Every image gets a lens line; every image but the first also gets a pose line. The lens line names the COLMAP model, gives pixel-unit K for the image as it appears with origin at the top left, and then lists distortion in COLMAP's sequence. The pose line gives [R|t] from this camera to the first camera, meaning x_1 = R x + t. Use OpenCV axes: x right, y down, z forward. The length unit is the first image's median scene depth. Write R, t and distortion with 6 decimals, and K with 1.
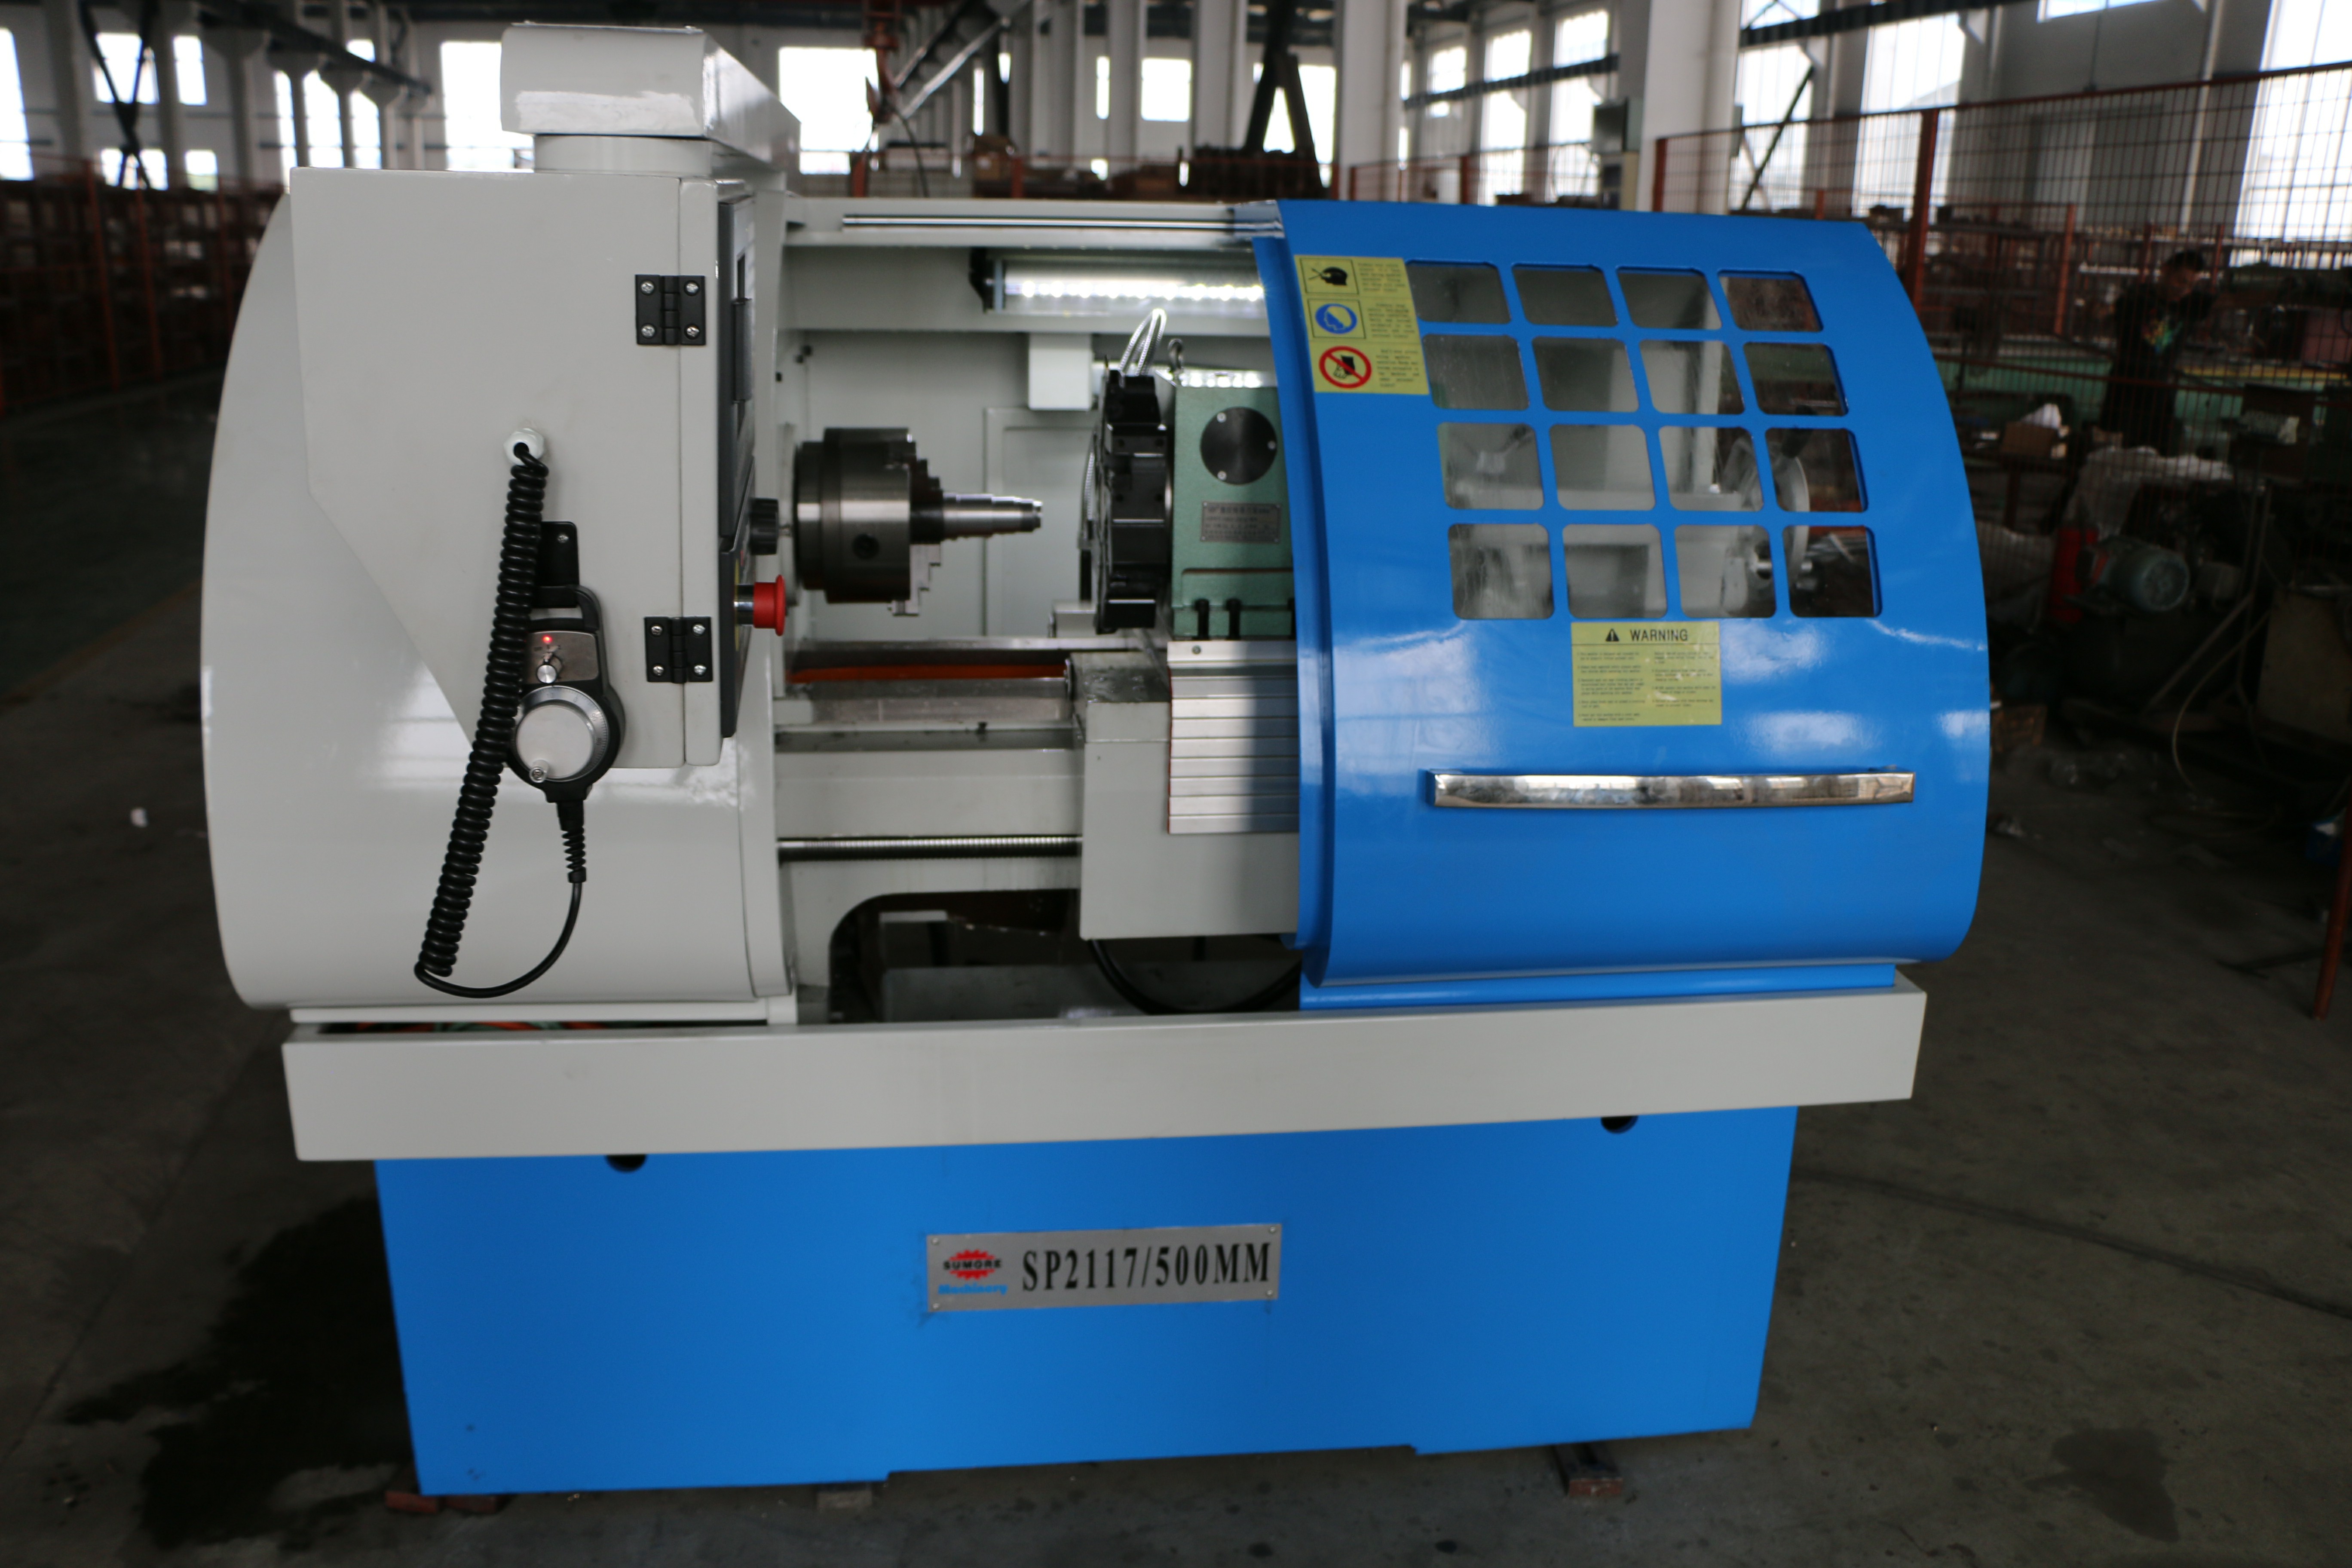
lens RADIAL K [[1912.2, 0, 1170.1], [0, 1912.2, 816.9], [0, 0, 1]] dist [-0.160868, 0.123987]
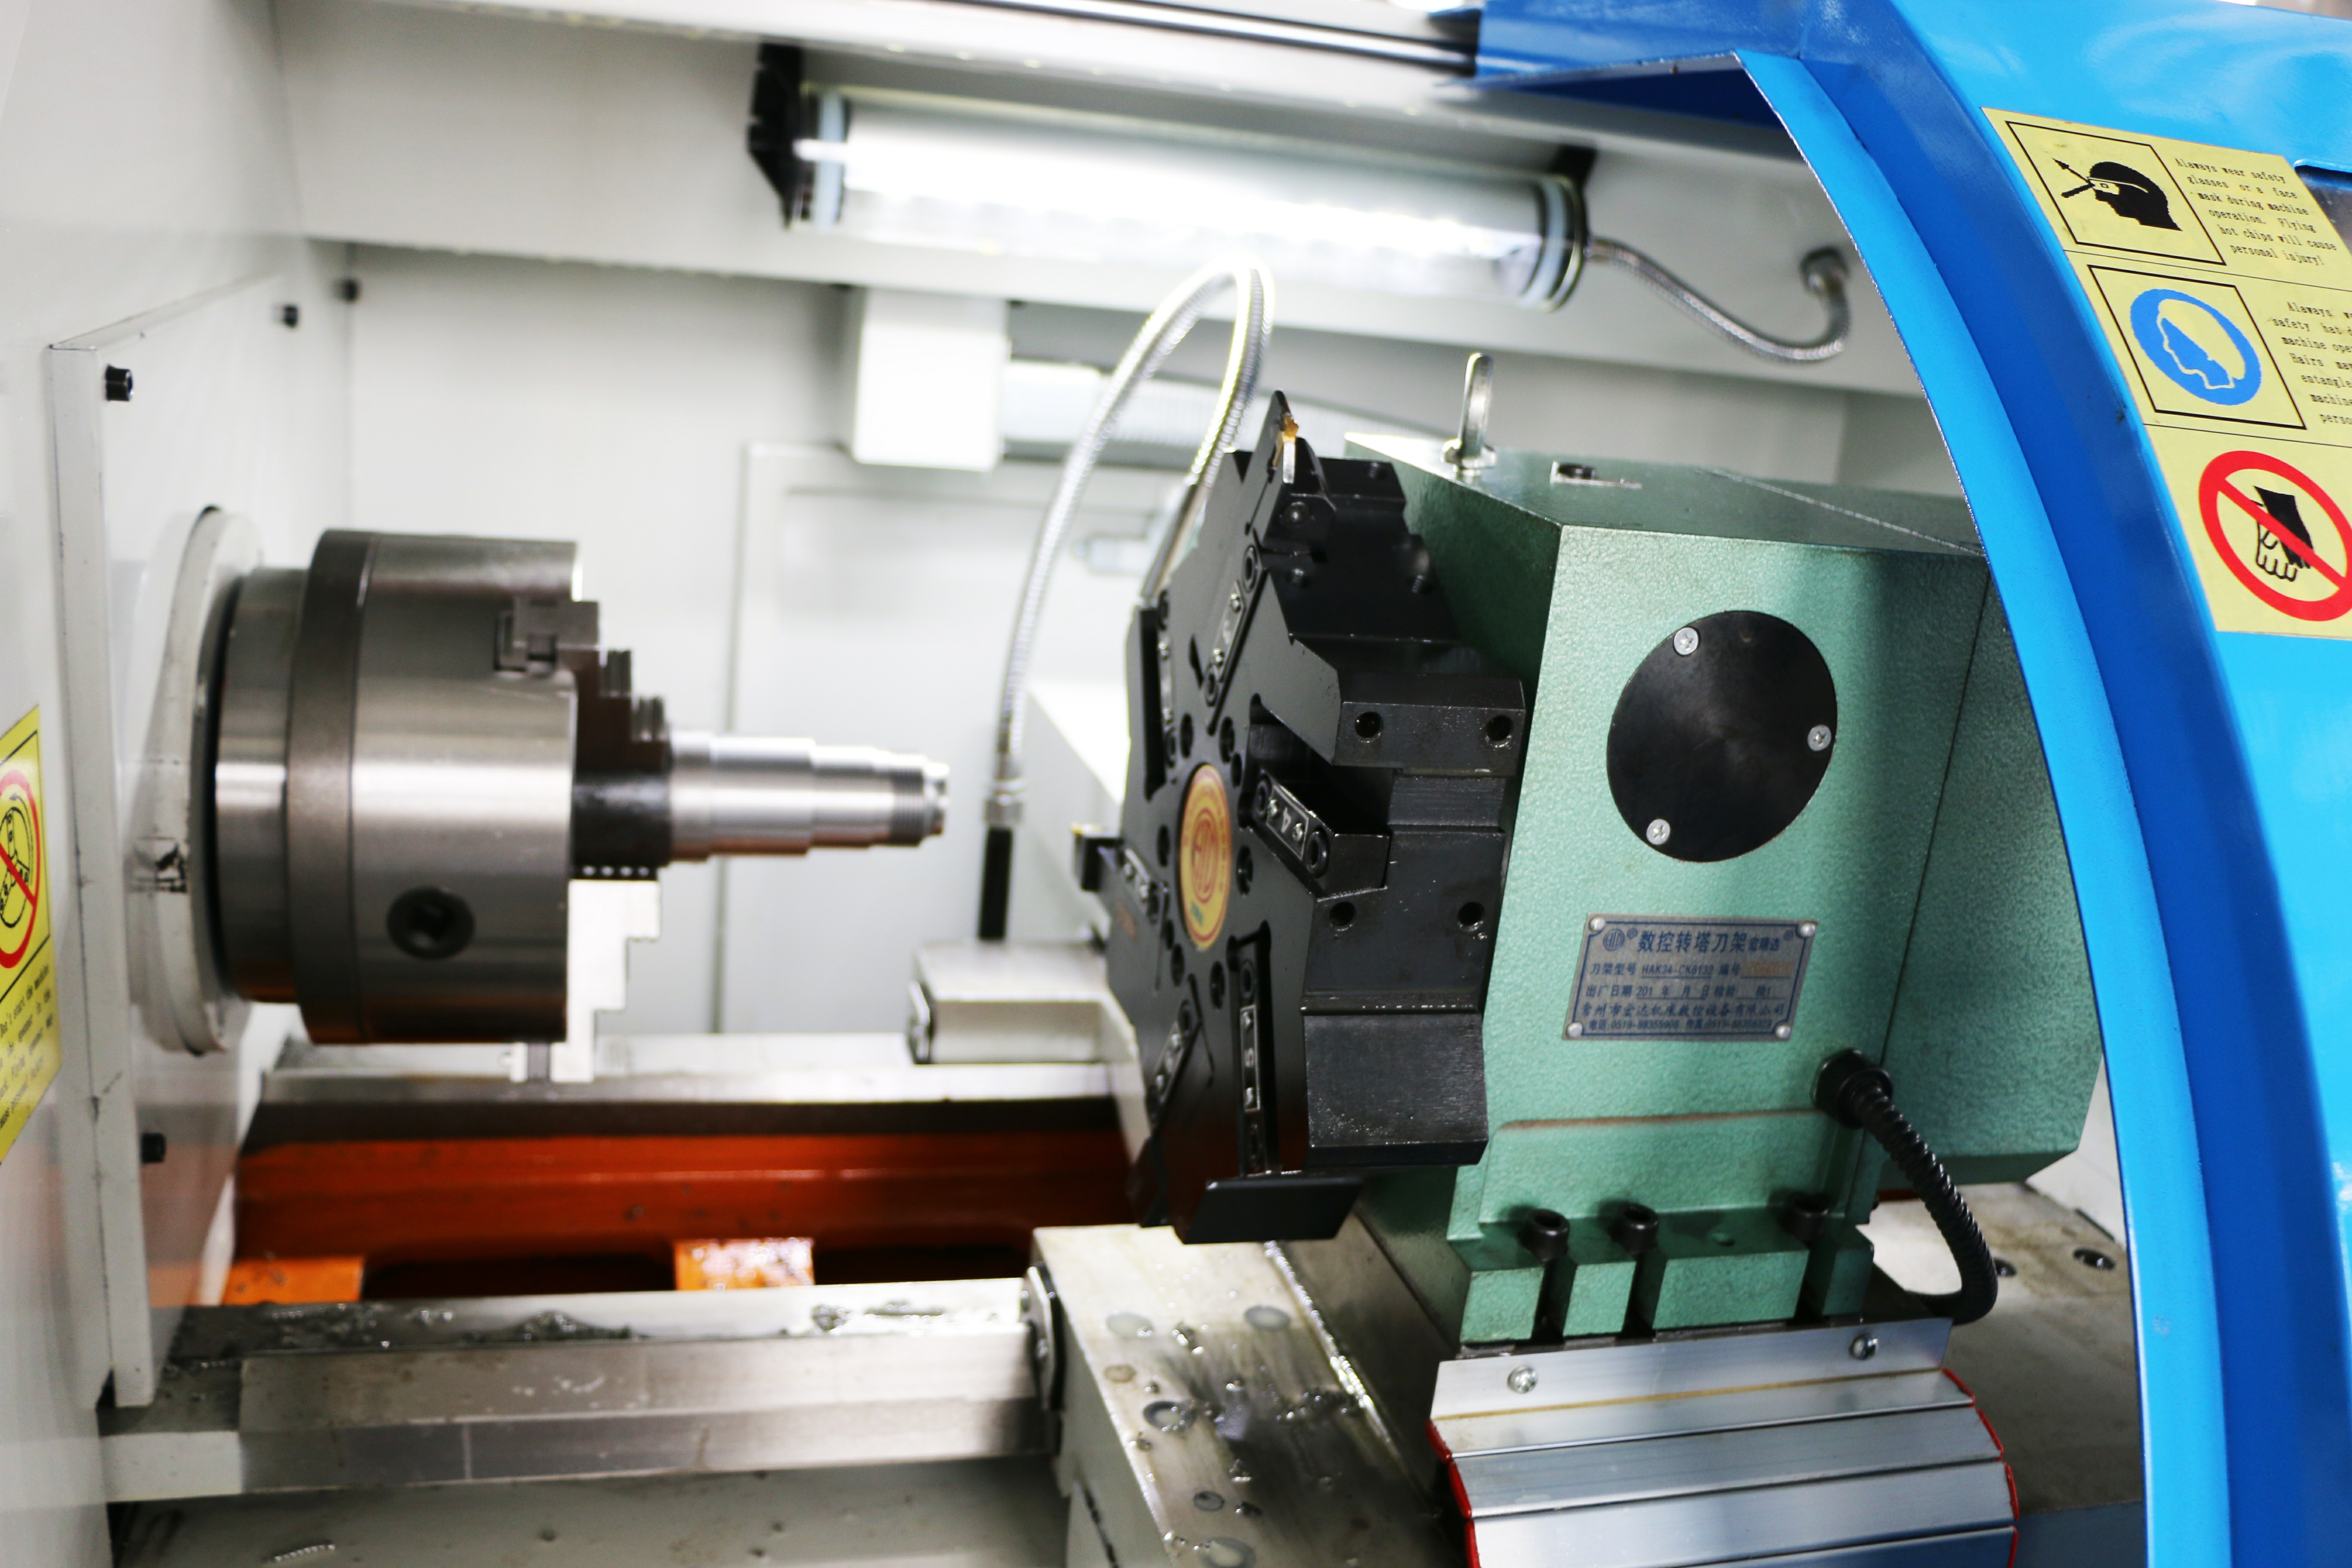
lens RADIAL K [[2084.2, 0, 1176.0], [0, 2084.2, 784.0], [0, 0, 1]] dist [-0.085362, 0.004676]
pose [[0.986594, 0.042037, 0.157684, -0.088190], [-0.038784, 0.998968, -0.023649, -0.156904], [-0.158516, 0.017217, 0.987206, 0.614616]]
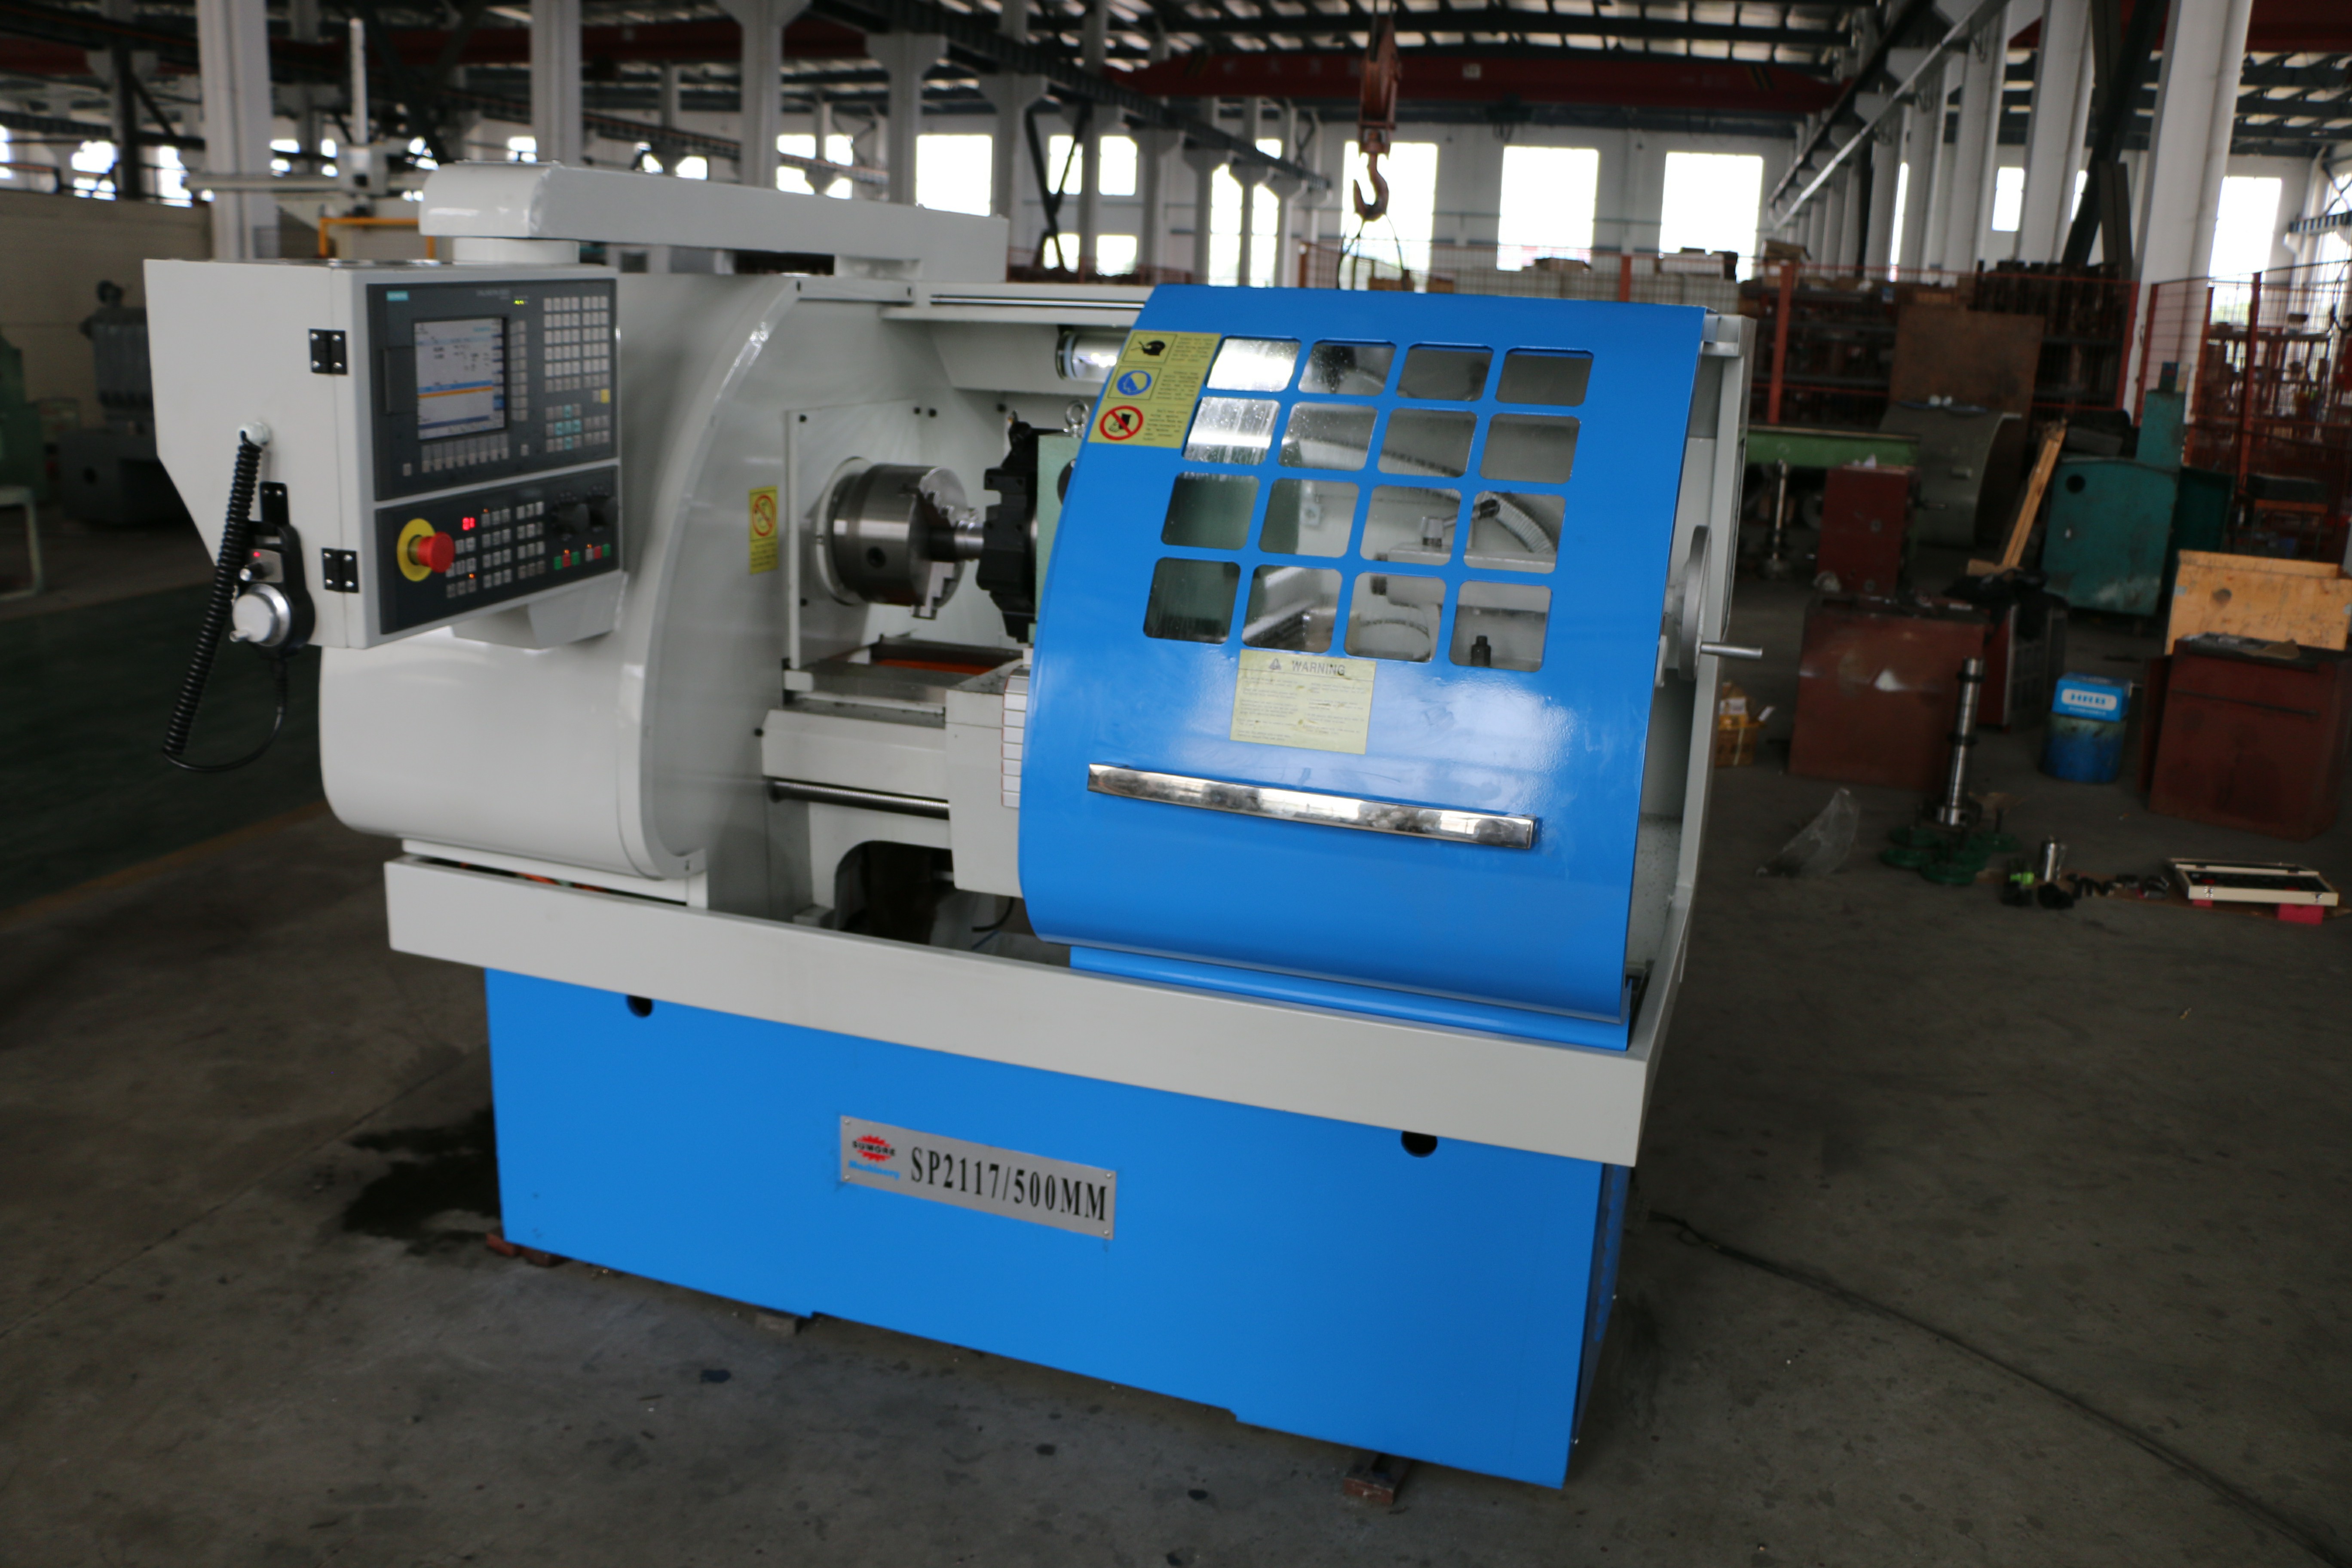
lens RADIAL K [[1884.0, 0, 1089.6], [0, 1884.0, 778.4], [0, 0, 1]] dist [-0.161829, 0.109230]
pose [[0.890299, 0.121704, -0.438812, 0.512594], [-0.149823, 0.988261, -0.029880, 0.017379], [0.430024, 0.092346, 0.898082, -0.036920]]
